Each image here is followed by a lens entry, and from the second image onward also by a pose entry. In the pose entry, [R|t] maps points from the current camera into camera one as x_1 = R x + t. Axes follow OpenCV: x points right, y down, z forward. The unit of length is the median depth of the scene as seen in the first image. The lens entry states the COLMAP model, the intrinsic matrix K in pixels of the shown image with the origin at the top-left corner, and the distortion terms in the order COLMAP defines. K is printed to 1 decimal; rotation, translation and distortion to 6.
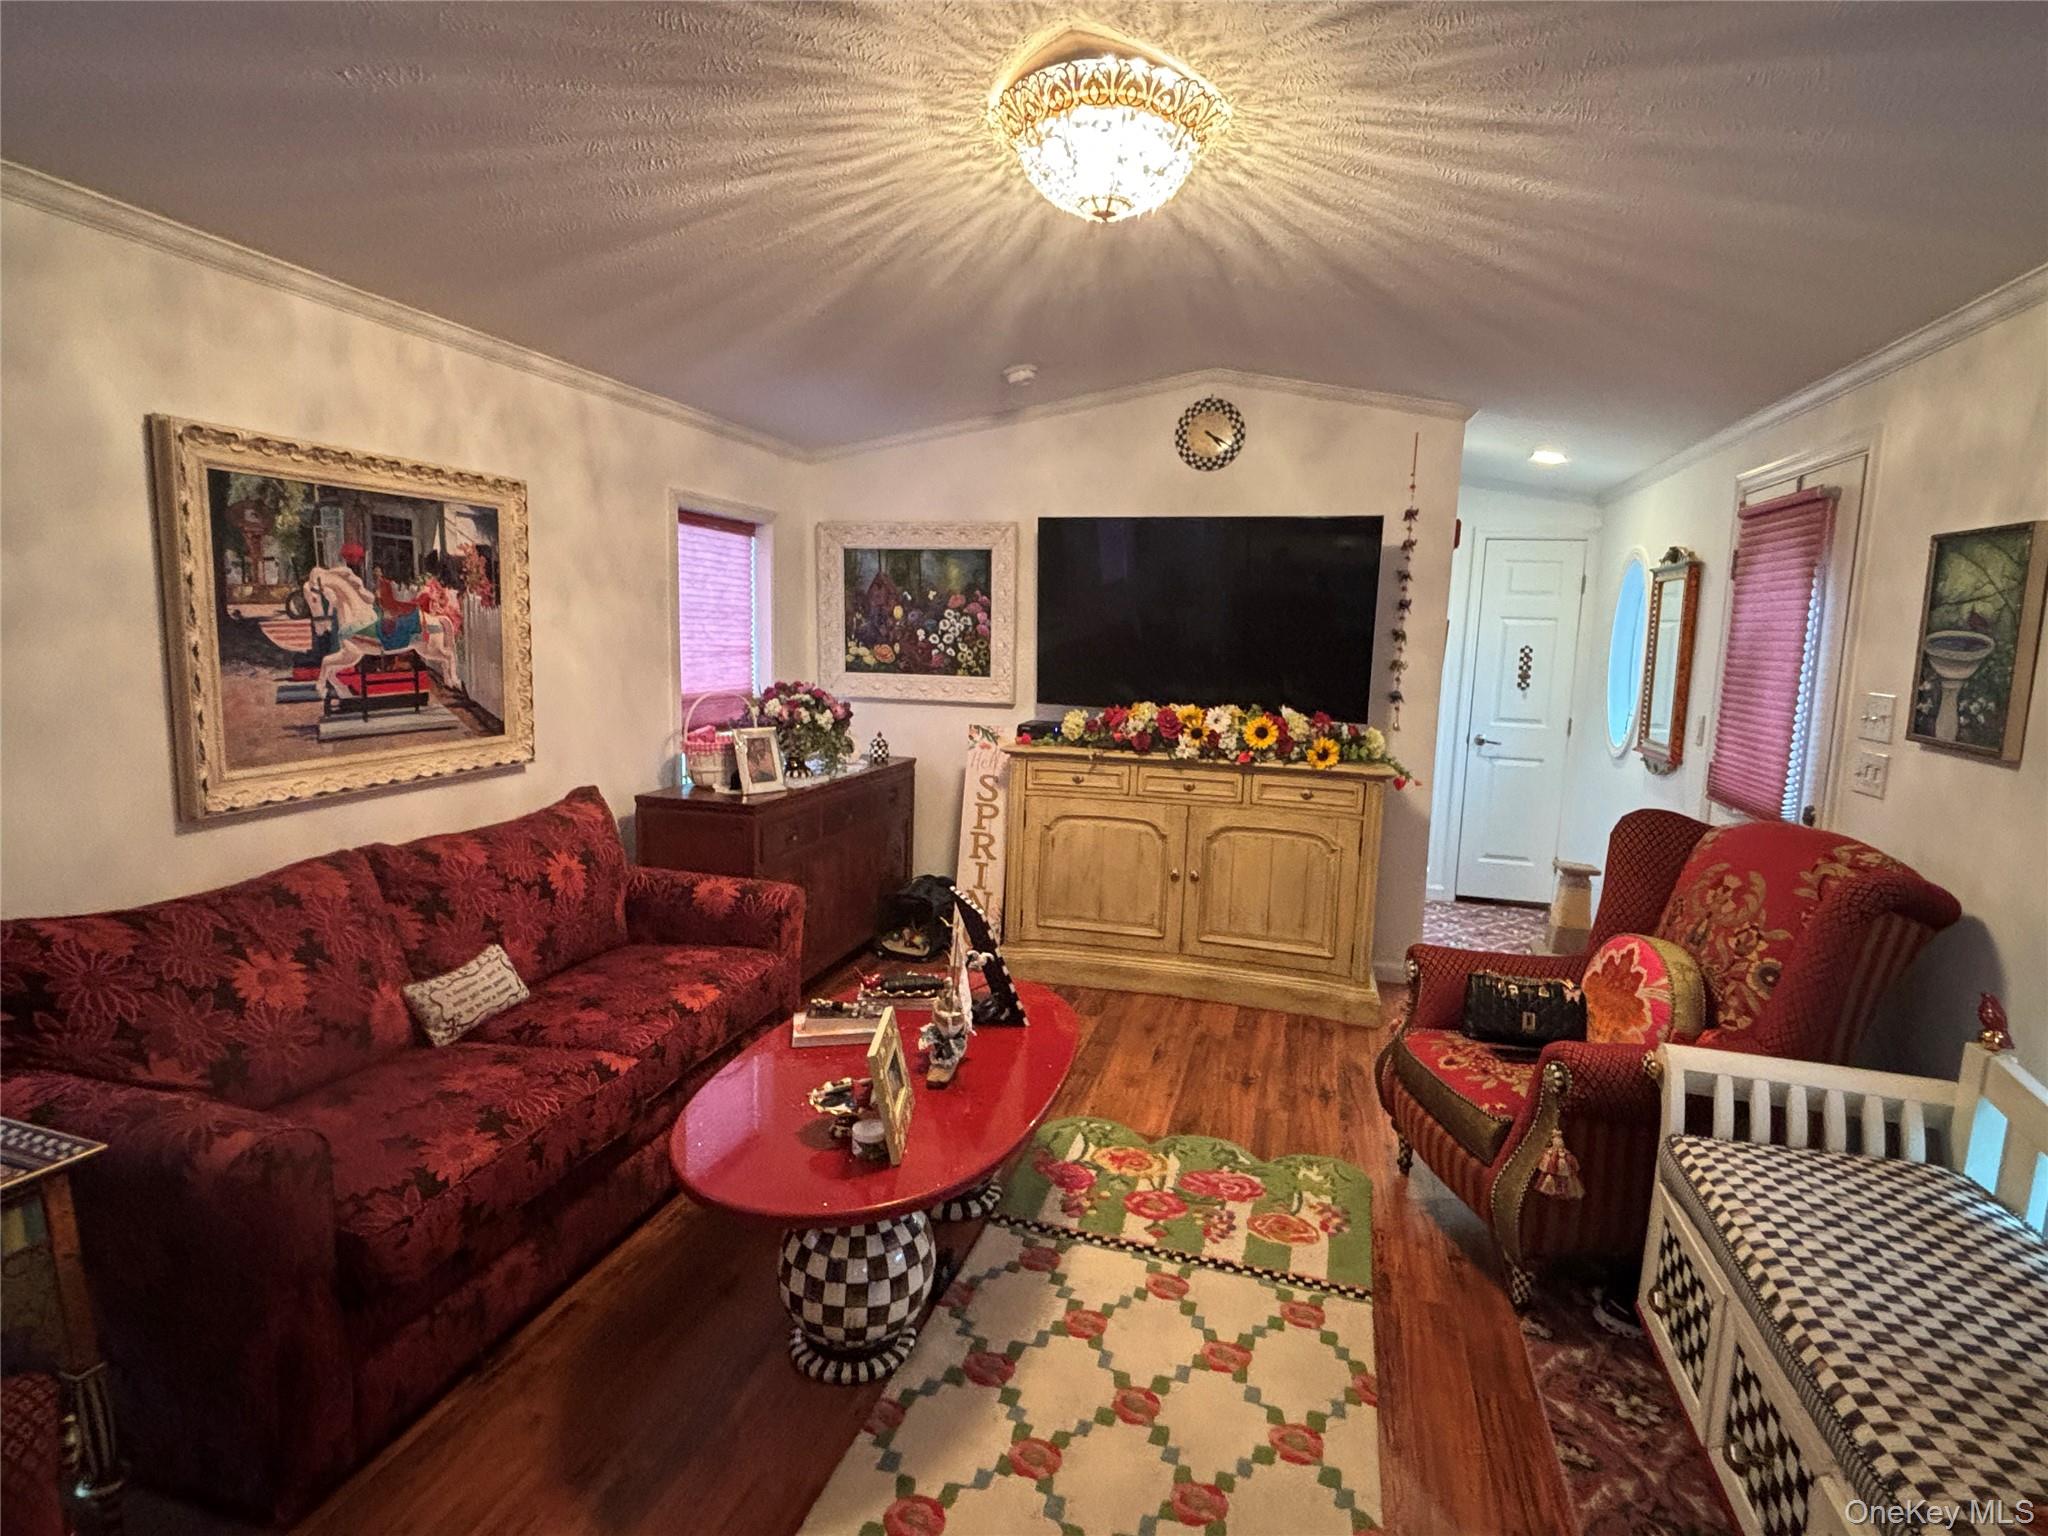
lens RADIAL K [[1085.7, 0, 1024.1], [0, 1085.7, 759.8], [0, 0, 1]] dist [0.015982, -0.009765]
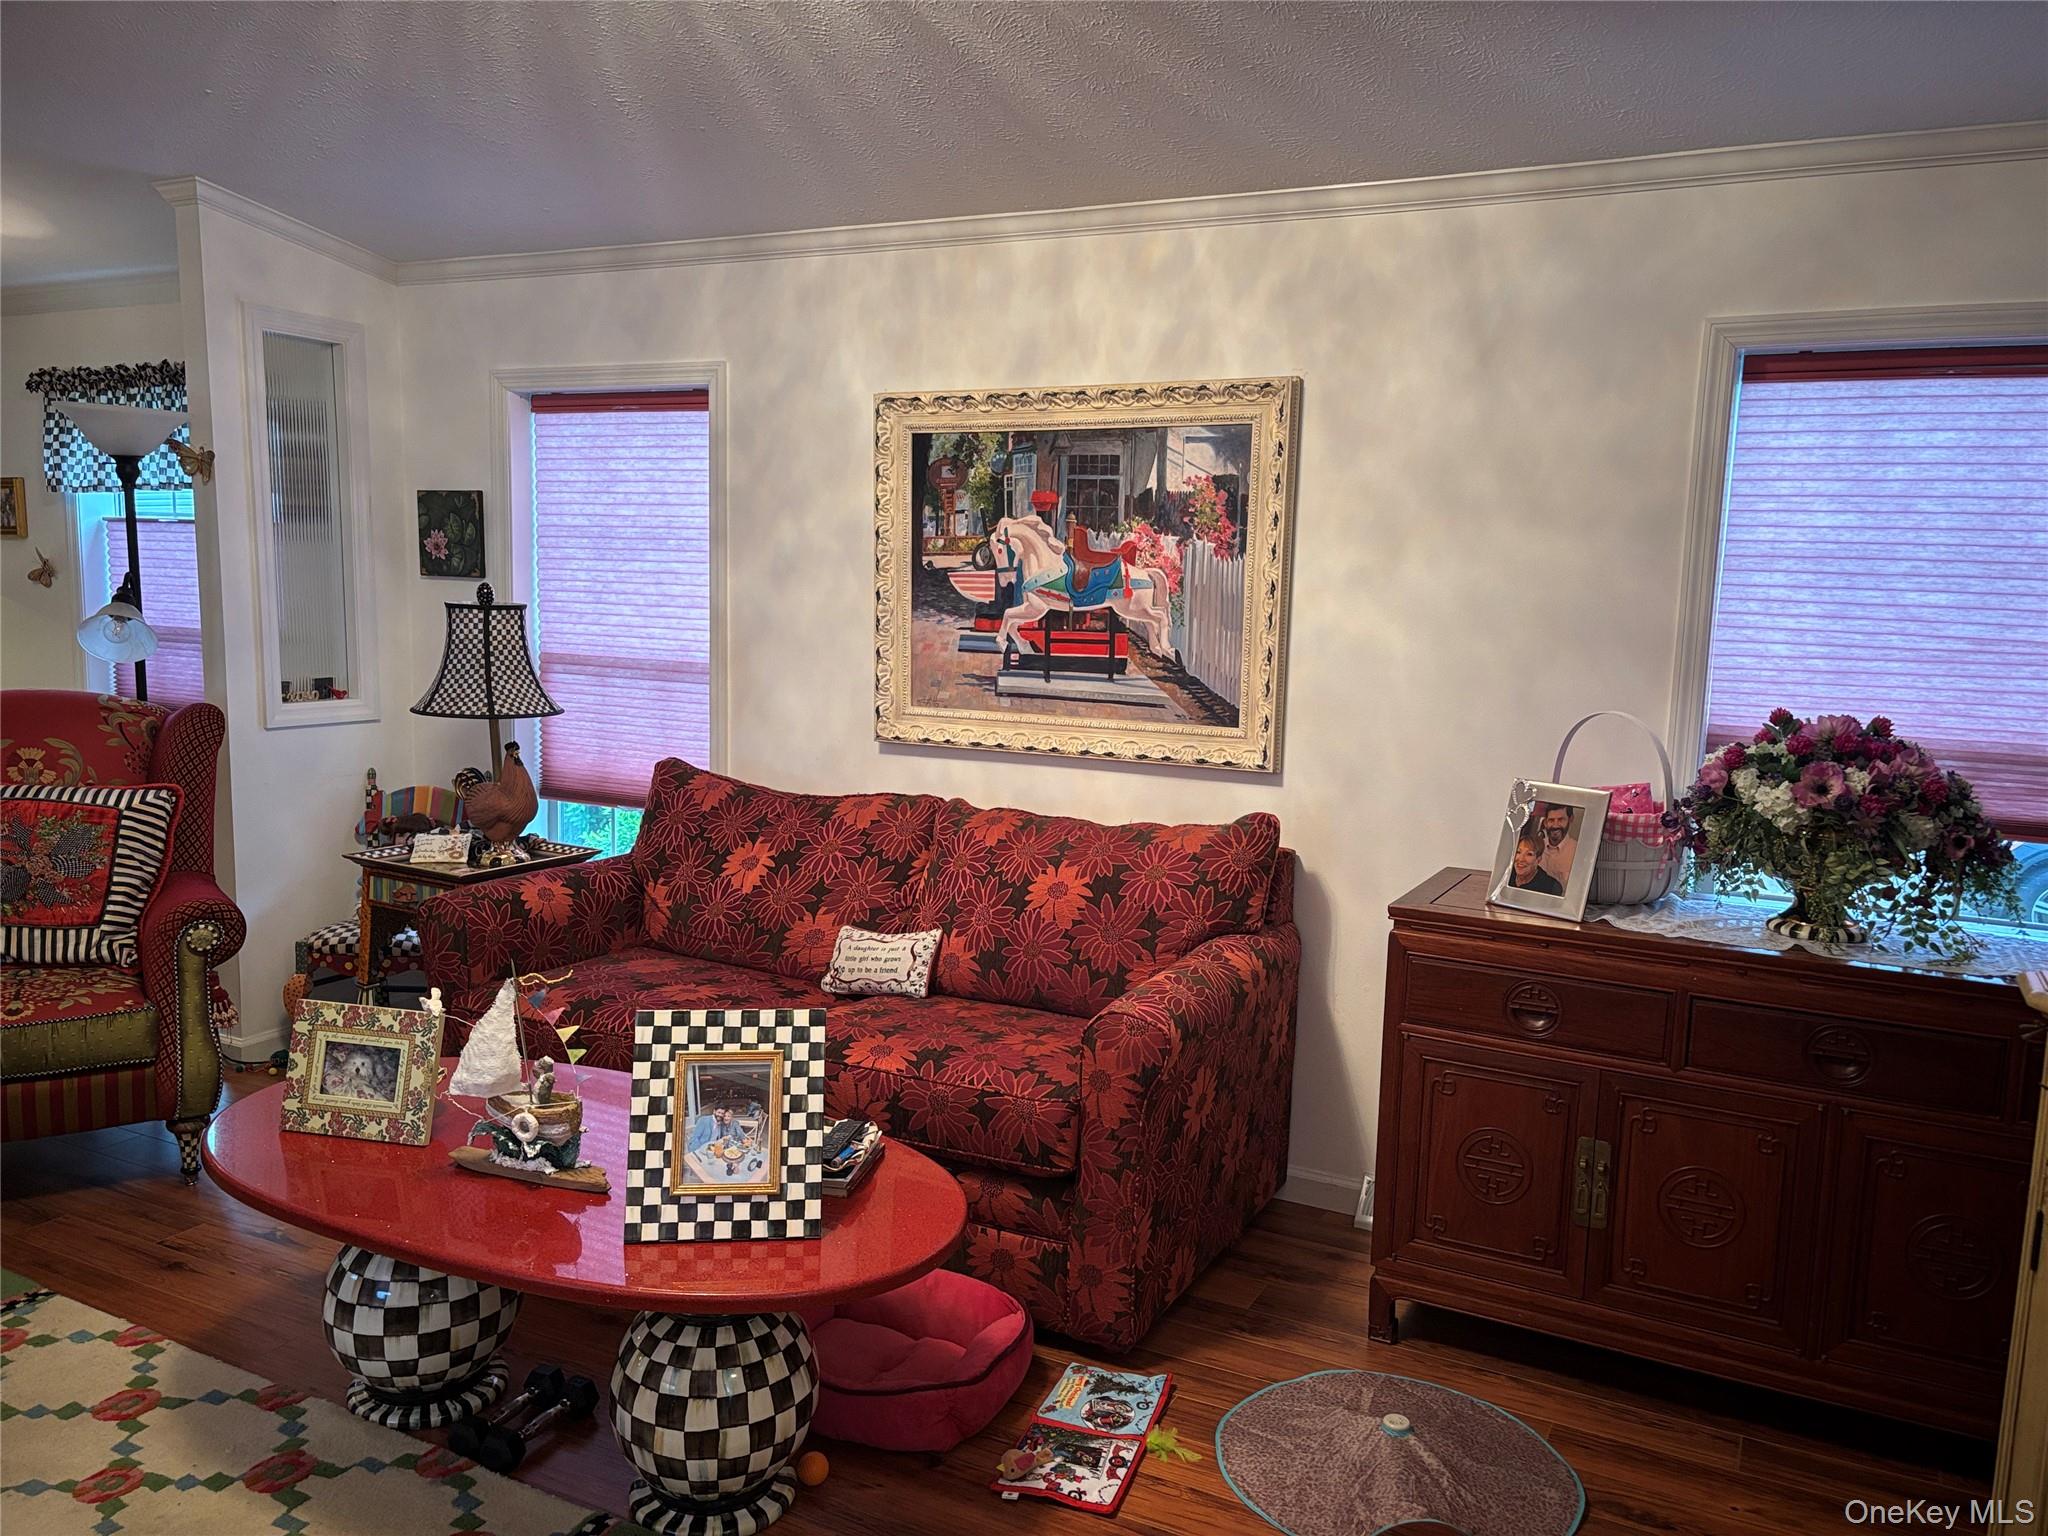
lens RADIAL K [[1540.7, 0, 1022.5], [0, 1540.7, 787.1], [0, 0, 1]] dist [0.087643, -0.088552]
pose [[-0.196655, 0.099360, -0.975425, 0.700060], [-0.154834, 0.979222, 0.130963, -0.117275], [0.968170, 0.176784, -0.177185, 1.244336]]
